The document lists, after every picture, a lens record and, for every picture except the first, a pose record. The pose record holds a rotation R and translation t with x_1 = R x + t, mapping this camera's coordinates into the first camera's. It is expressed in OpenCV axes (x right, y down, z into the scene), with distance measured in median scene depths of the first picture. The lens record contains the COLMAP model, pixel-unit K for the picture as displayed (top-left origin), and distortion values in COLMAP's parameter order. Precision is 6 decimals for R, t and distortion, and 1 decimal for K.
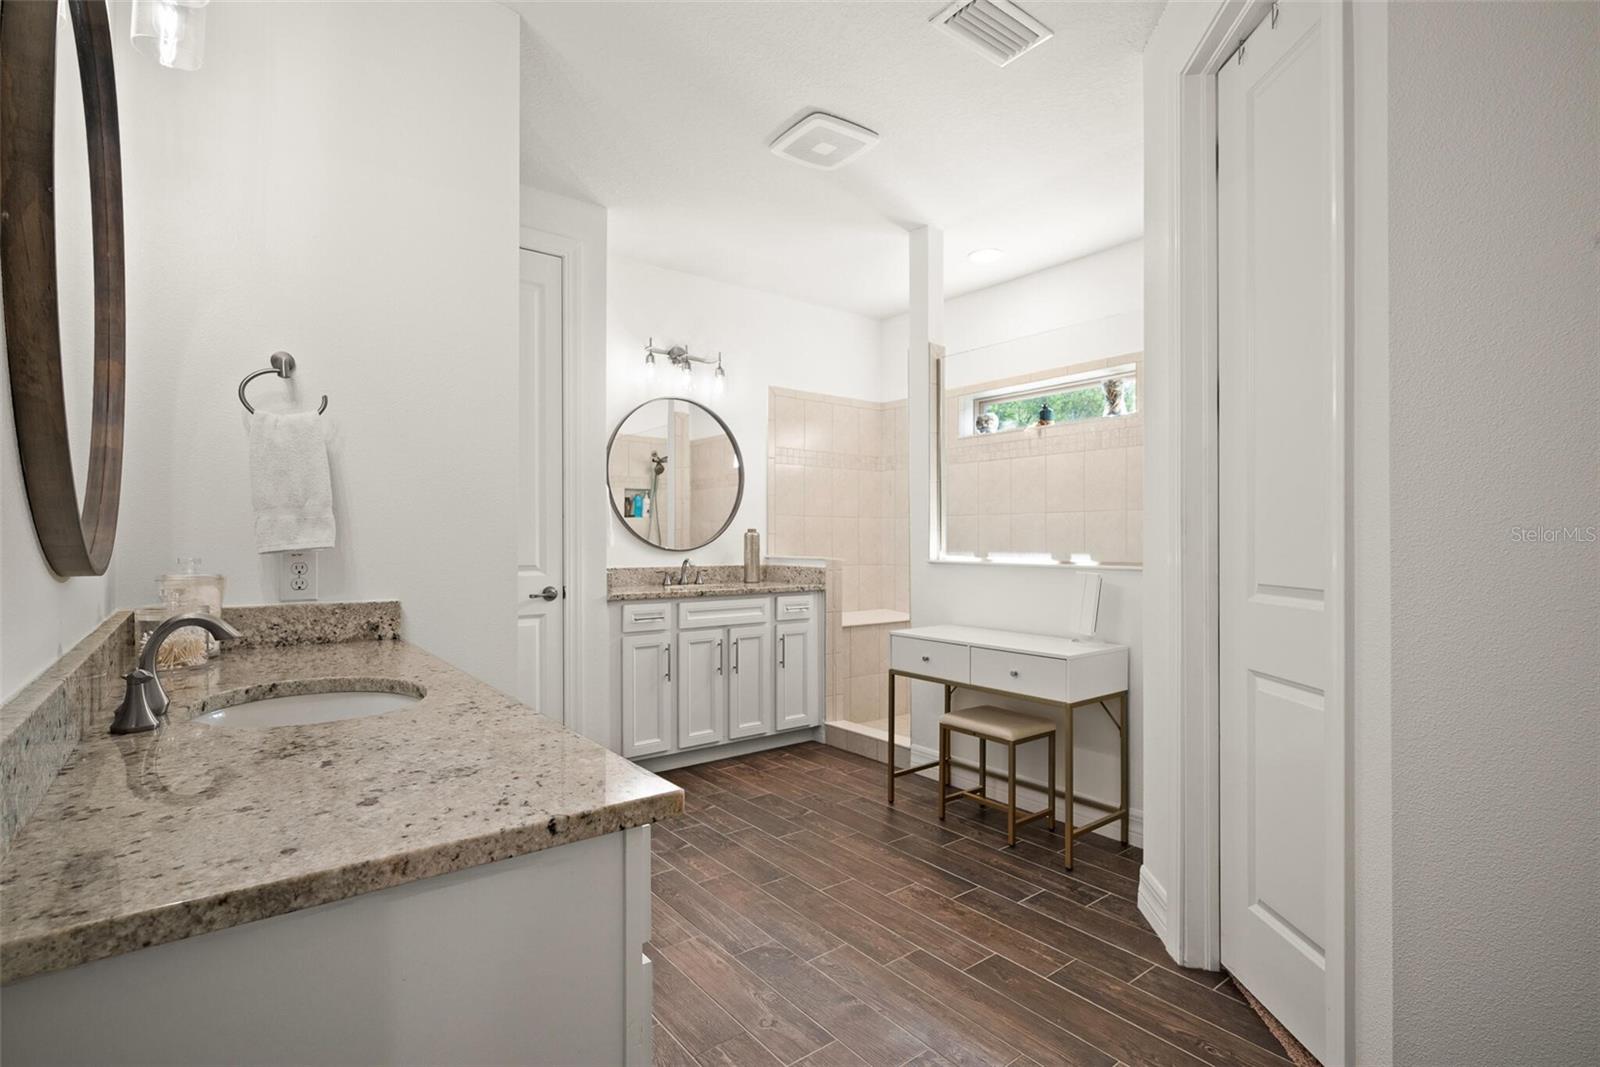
lens RADIAL K [[787.3, 0, 798.1], [0, 787.3, 537.8], [0, 0, 1]] dist [-0.001657, 0.000968]
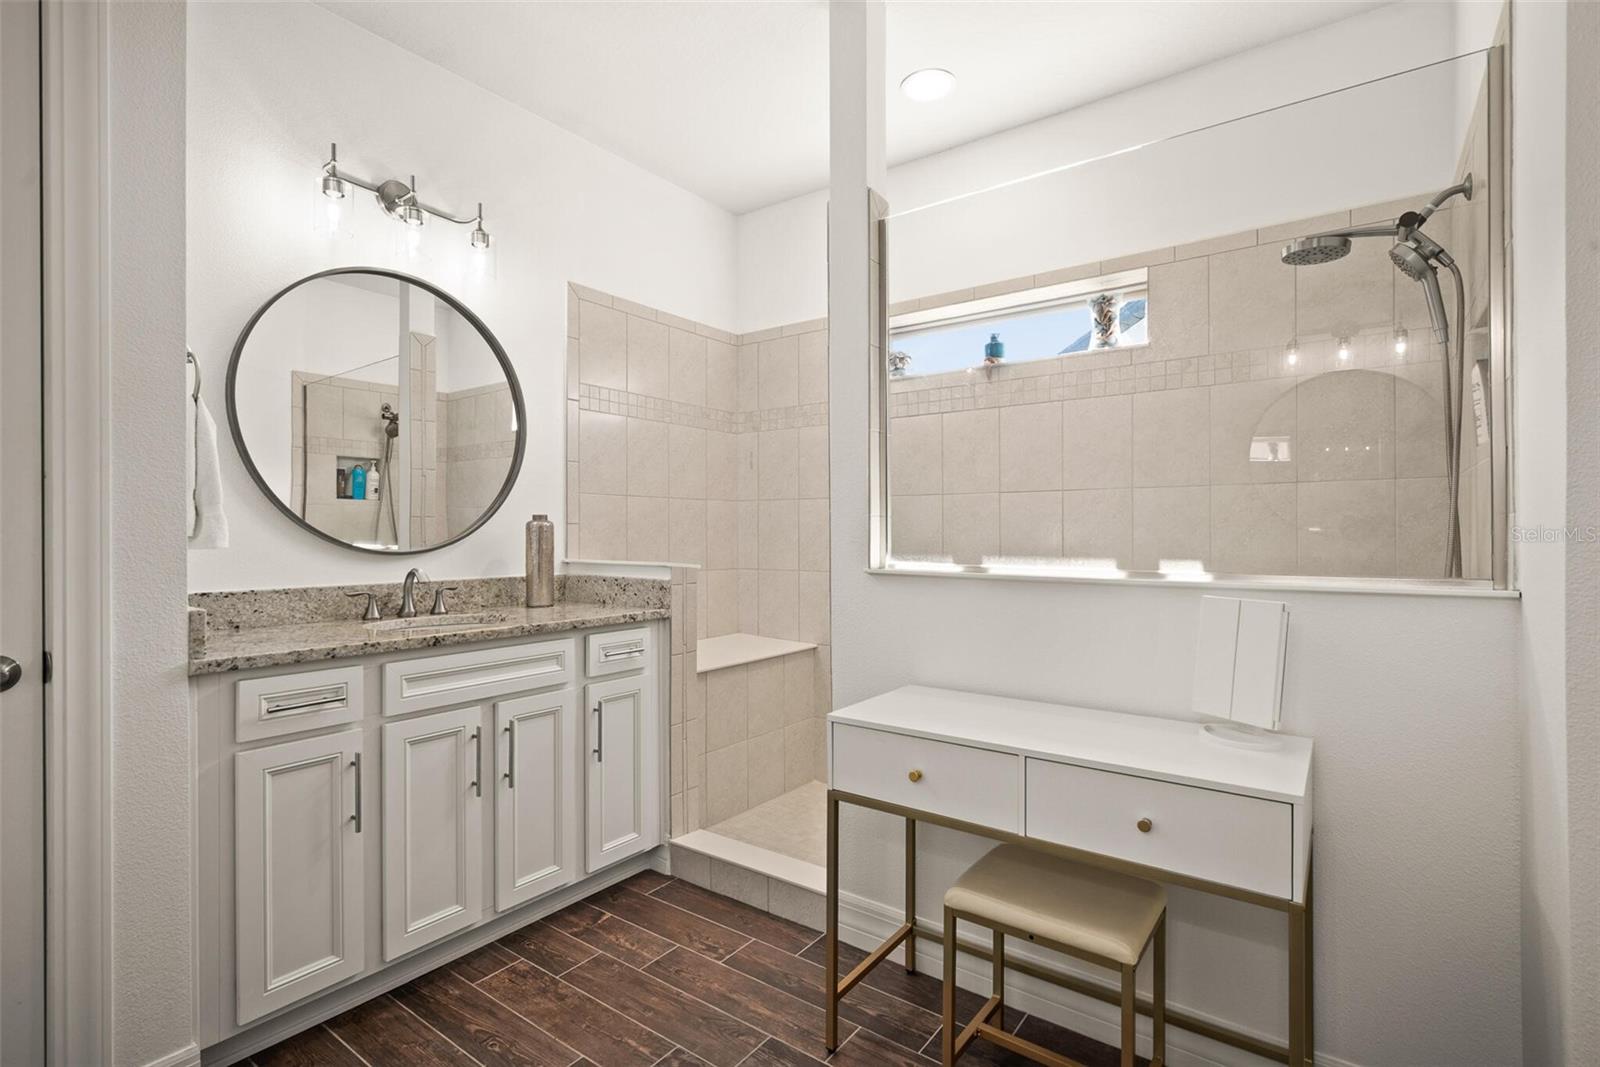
lens RADIAL K [[787.3, 0, 812.8], [0, 787.3, 533.0], [0, 0, 1]] dist [-0.001657, 0.000968]
pose [[0.961393, -0.001182, 0.275177, -0.026201], [0.000059, 0.999992, 0.004090, -0.000292], [-0.275180, -0.003916, 0.961385, 0.405850]]
